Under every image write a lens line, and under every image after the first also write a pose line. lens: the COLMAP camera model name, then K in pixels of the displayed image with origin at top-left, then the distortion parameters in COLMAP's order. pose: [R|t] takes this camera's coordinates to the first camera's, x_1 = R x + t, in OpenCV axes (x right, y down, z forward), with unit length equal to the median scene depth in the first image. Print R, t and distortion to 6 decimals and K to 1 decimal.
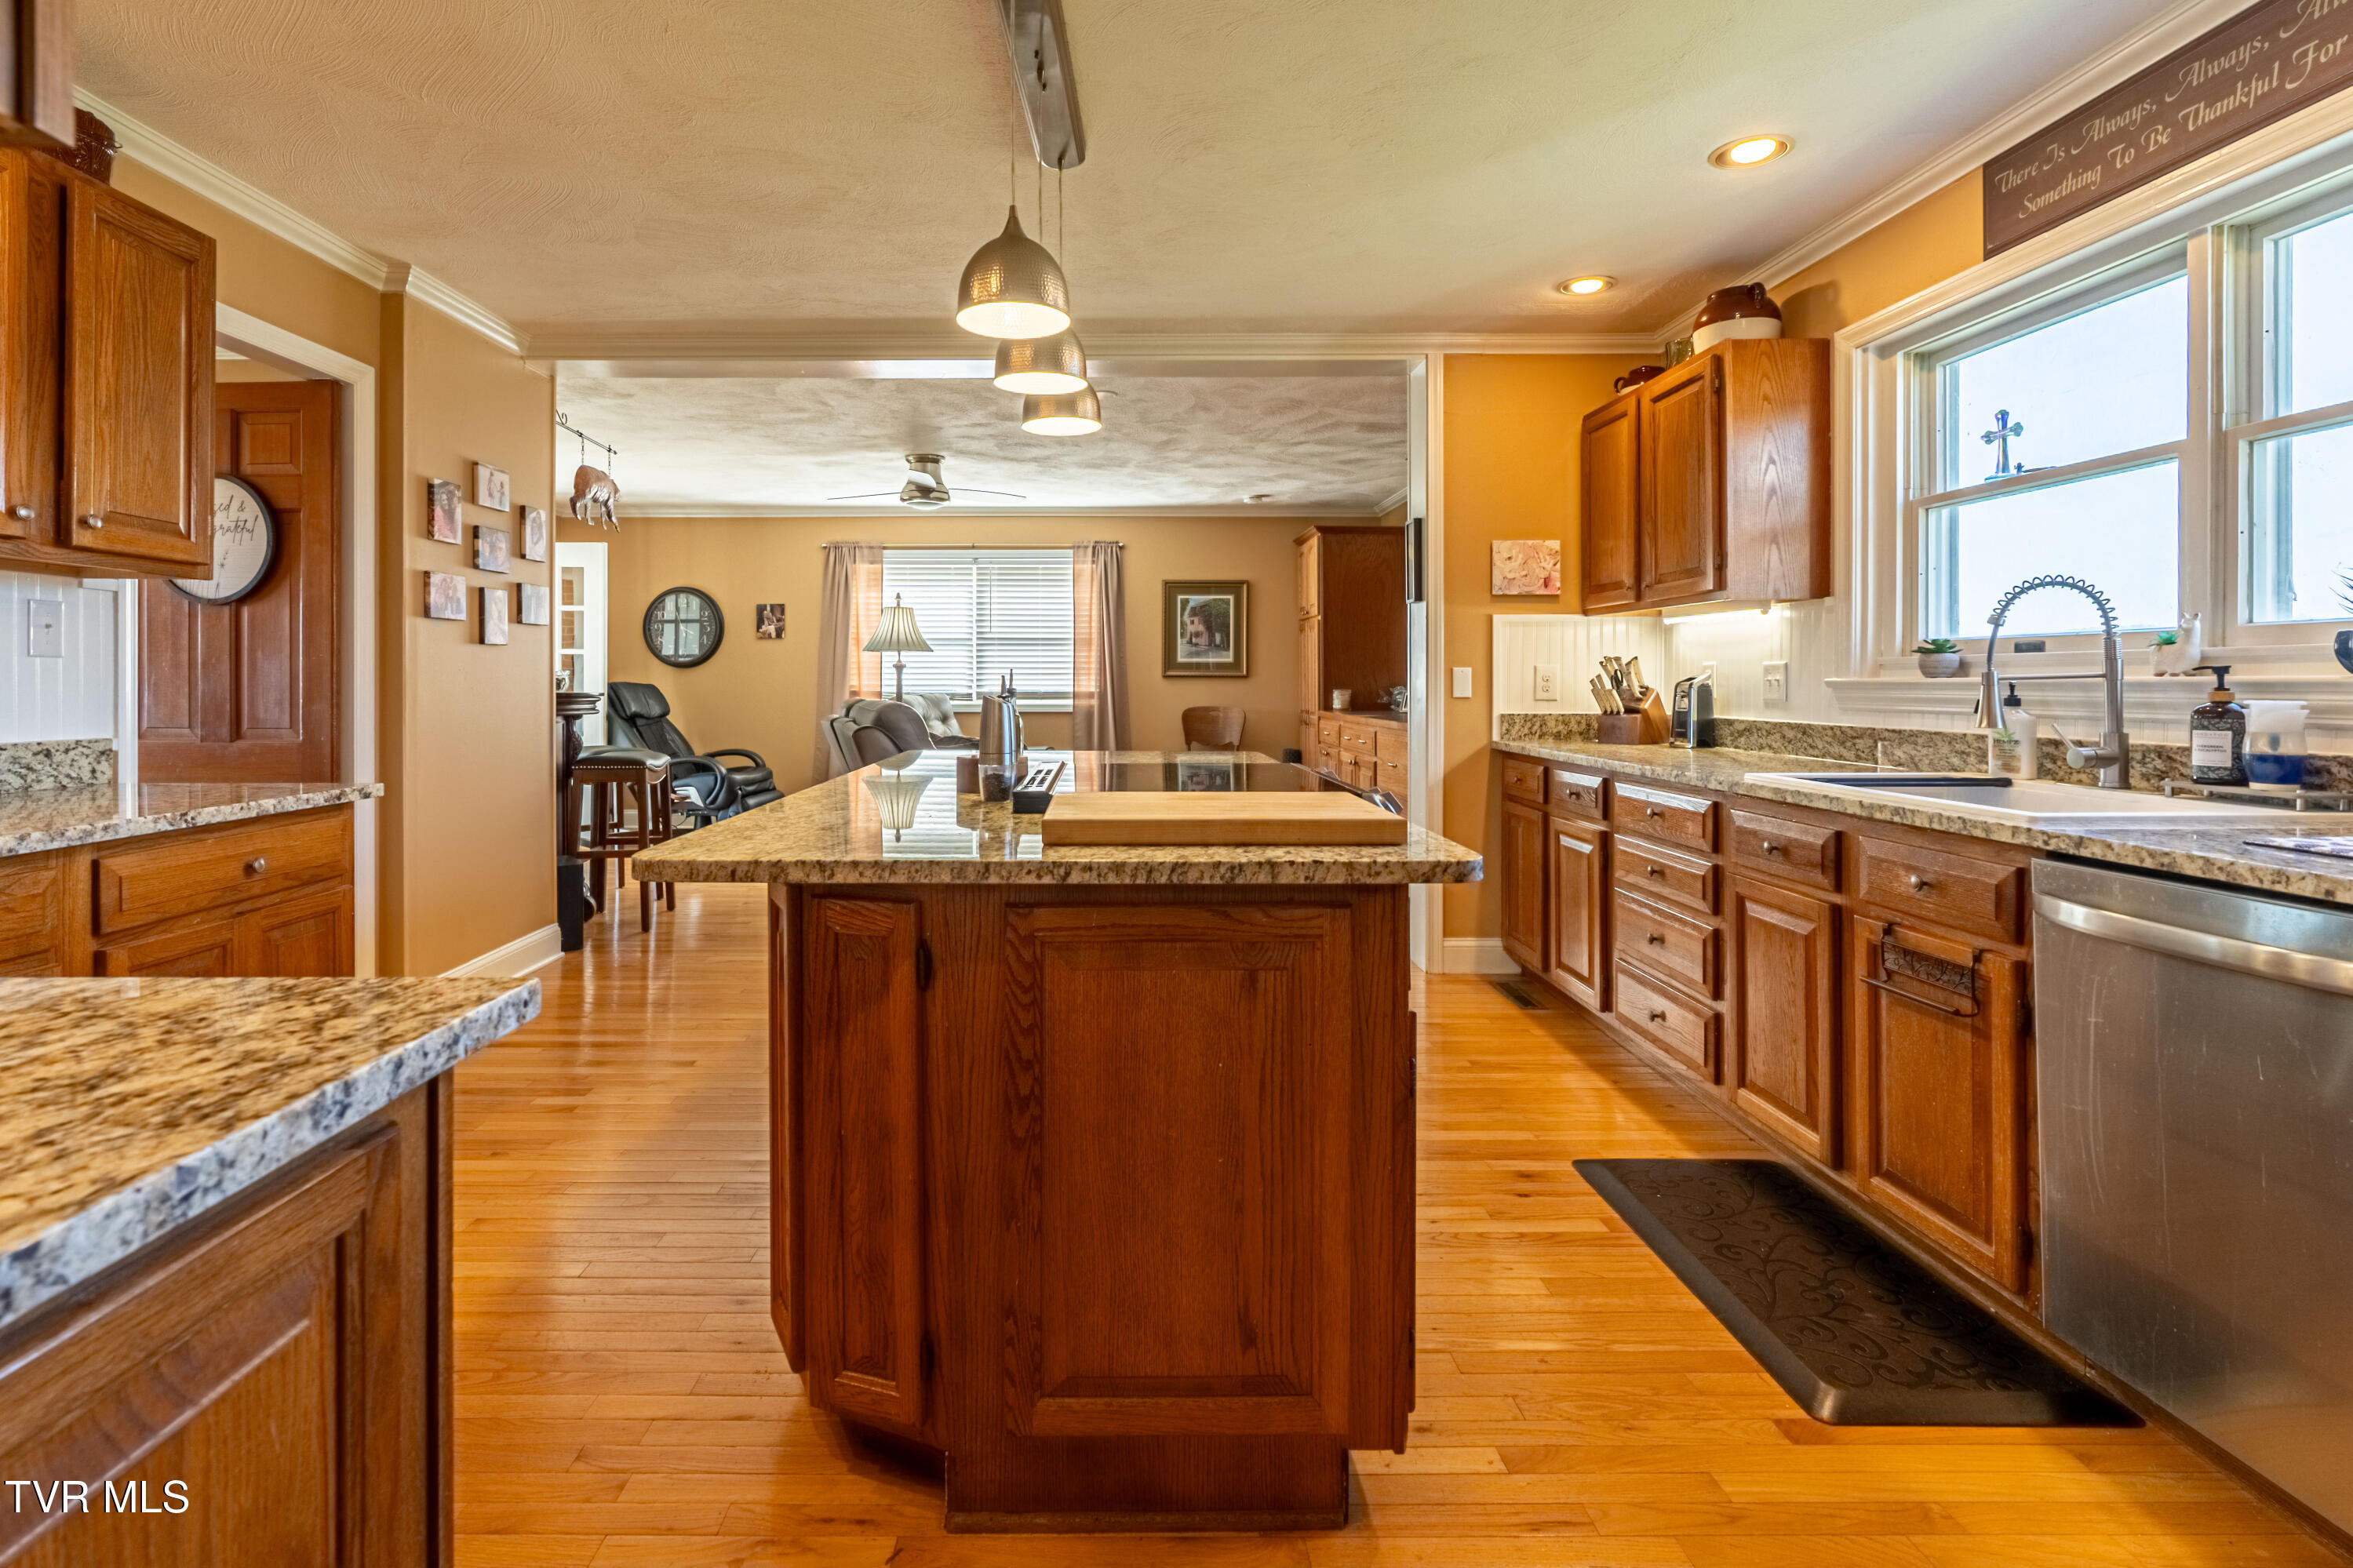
lens RADIAL K [[1137.7, 0, 1119.3], [0, 1137.7, 692.3], [0, 0, 1]] dist [-0.019684, 0.014696]
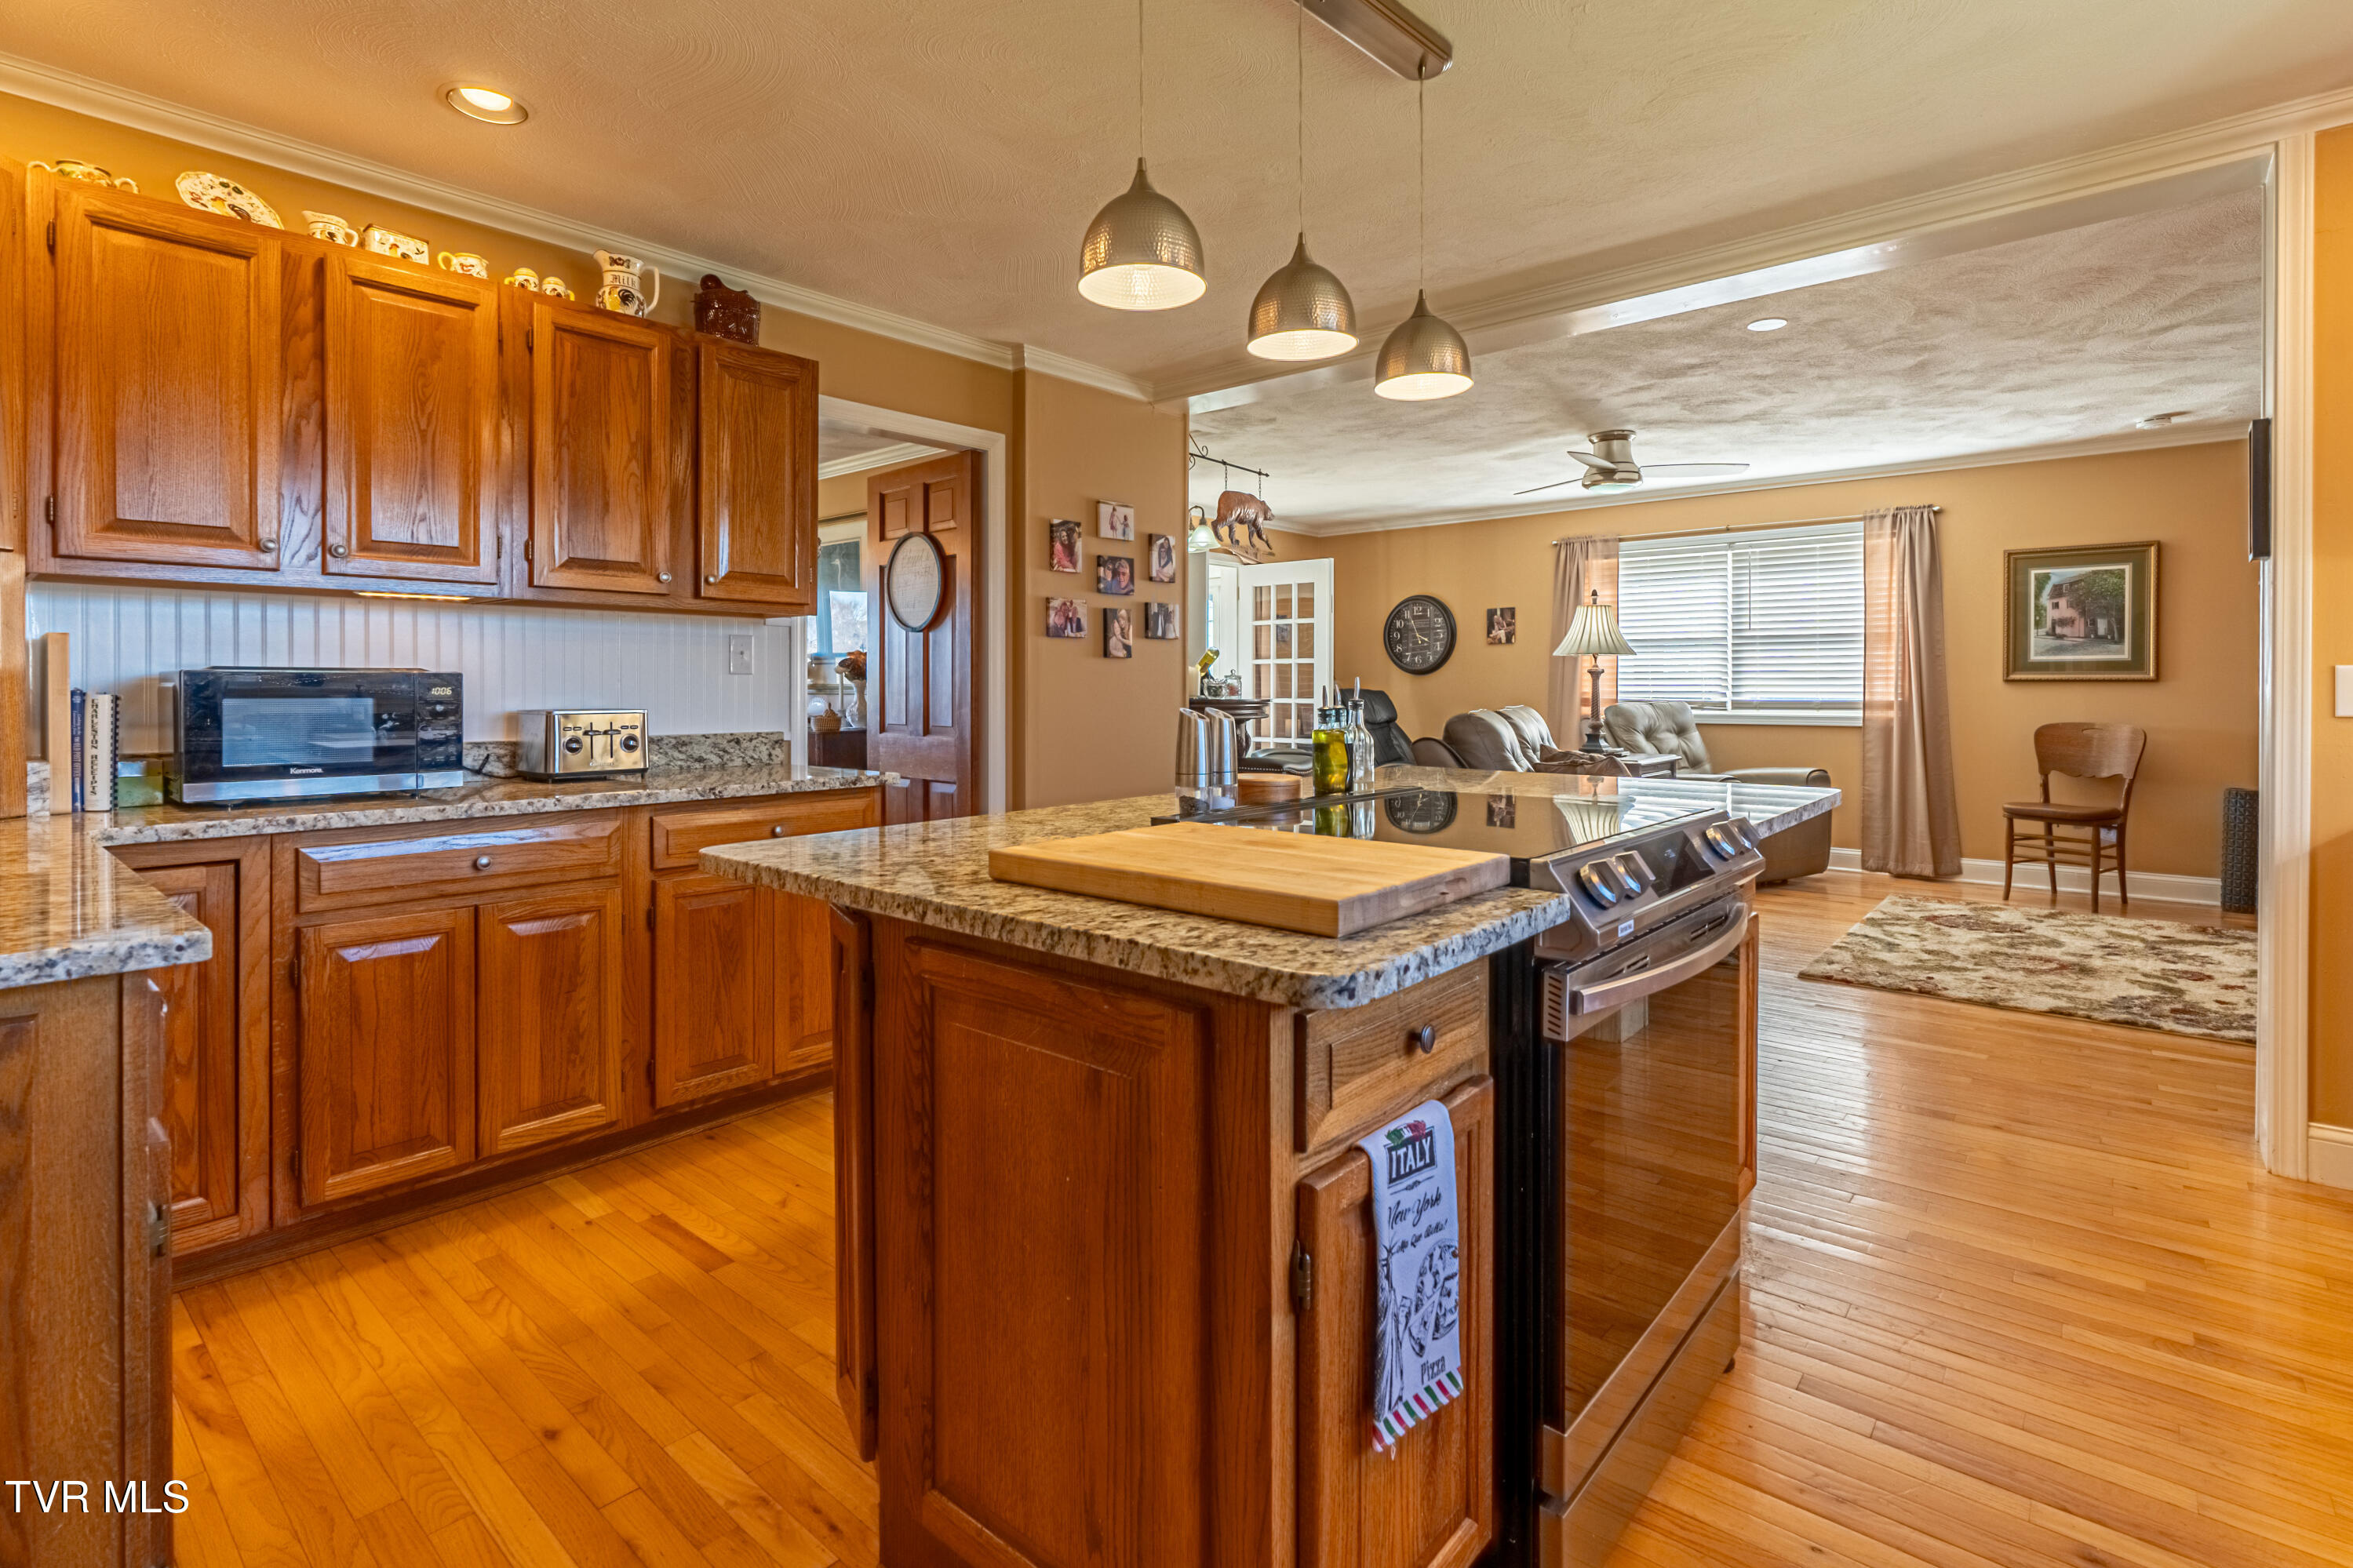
lens RADIAL K [[1137.7, 0, 1119.3], [0, 1137.7, 692.3], [0, 0, 1]] dist [-0.019684, 0.014696]
pose [[0.739603, 0.001727, -0.673041, 0.229891], [-0.004751, 0.999985, -0.002656, -0.004108], [0.673027, 0.005162, 0.739600, 0.152764]]
